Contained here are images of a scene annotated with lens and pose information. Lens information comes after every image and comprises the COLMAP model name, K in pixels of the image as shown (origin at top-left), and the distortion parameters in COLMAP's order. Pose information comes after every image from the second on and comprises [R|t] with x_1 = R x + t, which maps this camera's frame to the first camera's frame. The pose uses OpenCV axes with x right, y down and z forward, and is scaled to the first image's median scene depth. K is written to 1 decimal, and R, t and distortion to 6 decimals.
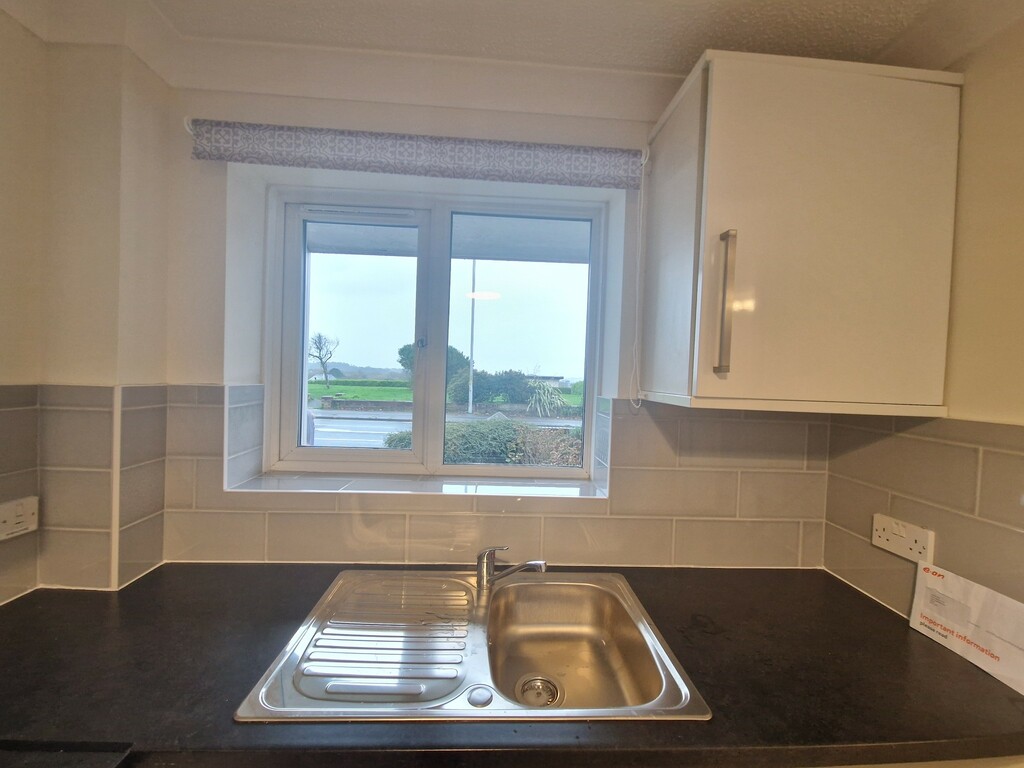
lens RADIAL K [[423.3, 0, 511.2], [0, 423.3, 385.9], [0, 0, 1]] dist [0.002374, -0.004147]
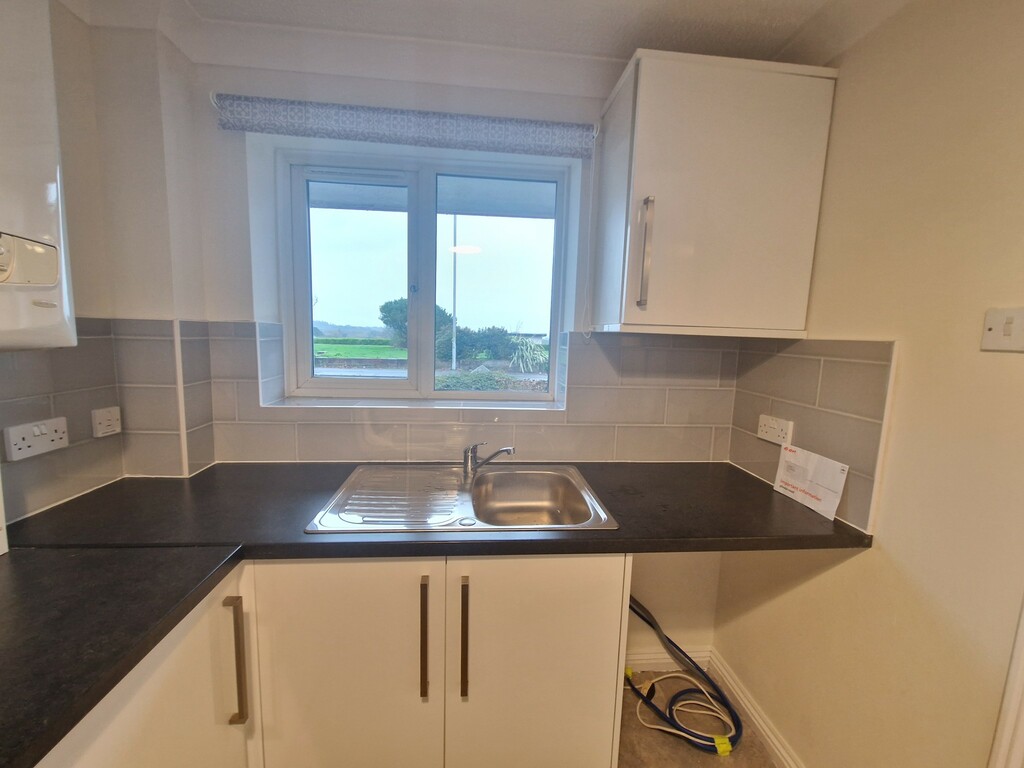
lens RADIAL K [[423.3, 0, 509.8], [0, 423.3, 385.8], [0, 0, 1]] dist [0.002374, -0.004147]
pose [[0.999327, -0.009494, 0.035431, 0.017754], [0.005977, 0.995162, 0.098065, 0.069842], [-0.036190, -0.097787, 0.994549, -0.279523]]
